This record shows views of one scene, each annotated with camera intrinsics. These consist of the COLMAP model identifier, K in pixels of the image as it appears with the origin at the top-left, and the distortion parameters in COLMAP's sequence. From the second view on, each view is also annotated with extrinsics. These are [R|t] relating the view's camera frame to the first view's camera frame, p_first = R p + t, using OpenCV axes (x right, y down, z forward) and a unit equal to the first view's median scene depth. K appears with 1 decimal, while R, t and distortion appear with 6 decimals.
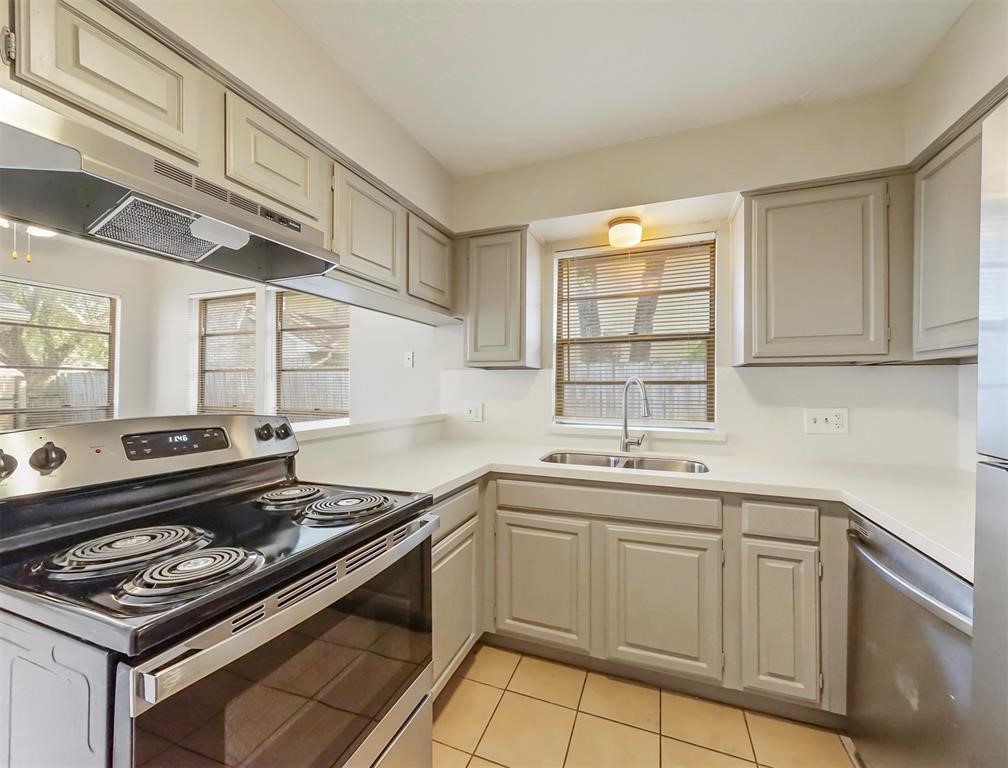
lens RADIAL K [[392.4, 0, 513.8], [0, 392.4, 381.3], [0, 0, 1]] dist [-0.000150, 0.000105]
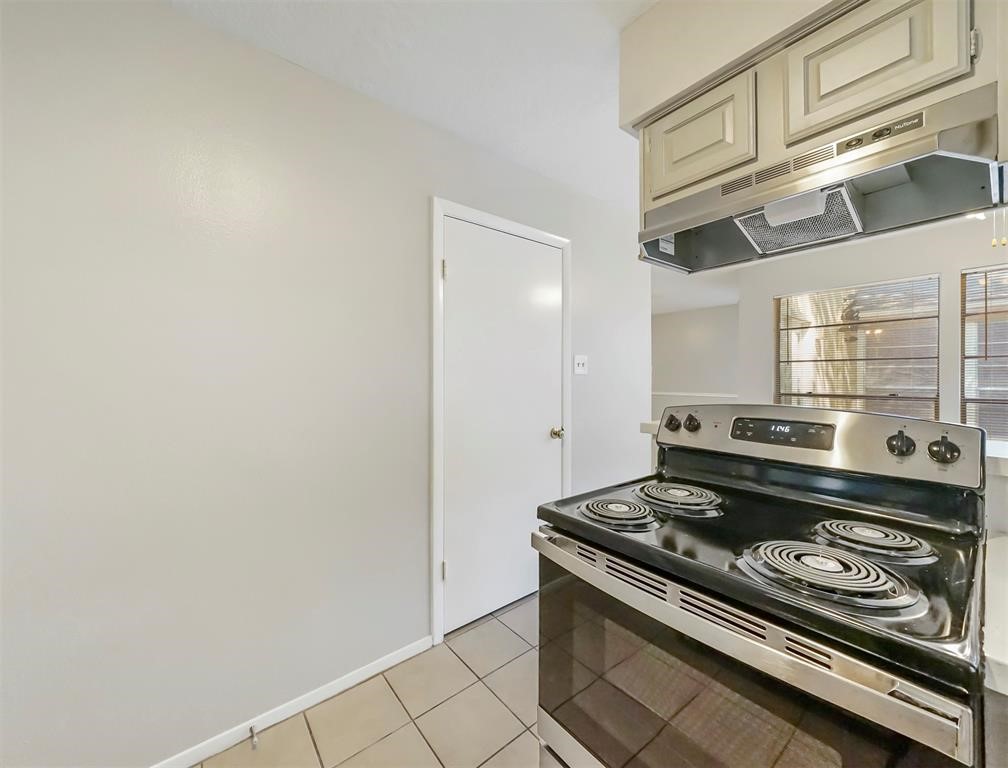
lens RADIAL K [[392.4, 0, 522.4], [0, 392.4, 377.2], [0, 0, 1]] dist [-0.000150, 0.000105]
pose [[-0.477570, 0.002005, -0.878592, 0.321461], [0.014055, 0.999887, -0.005357, 0.007672], [0.878481, -0.014907, -0.477544, 0.796715]]
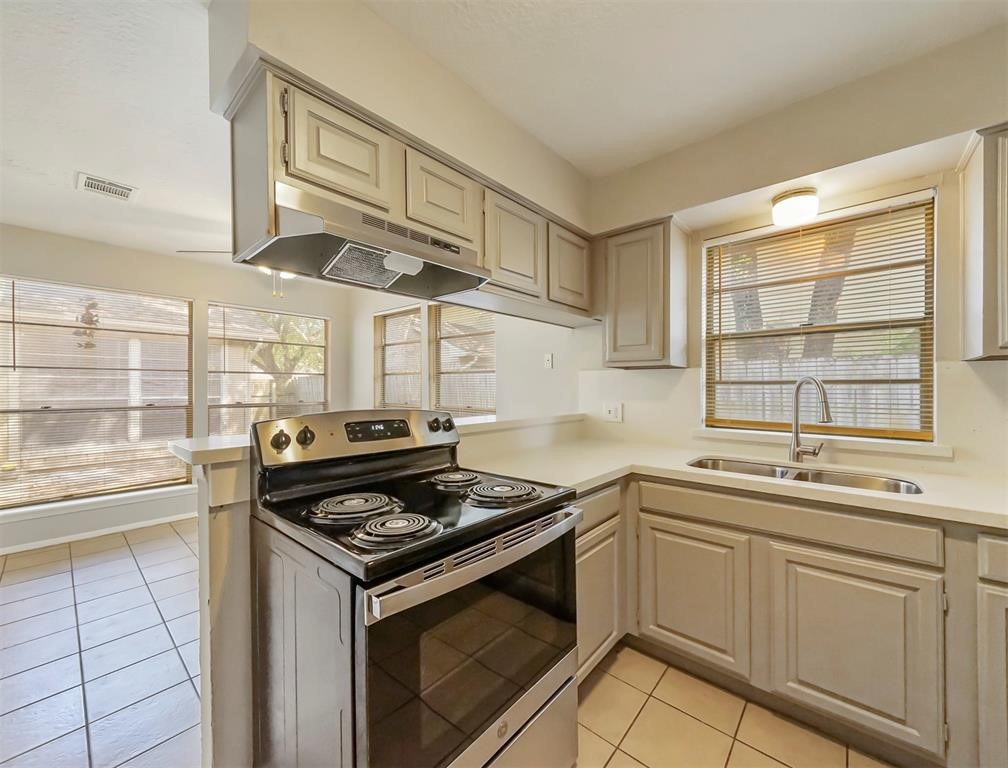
lens RADIAL K [[392.4, 0, 501.2], [0, 392.4, 382.6], [0, 0, 1]] dist [-0.000150, 0.000105]
pose [[0.932211, -0.004414, -0.361888, -0.009414], [0.005093, 0.999987, 0.000922, 0.000312], [0.361879, -0.002703, 0.932221, -0.046469]]
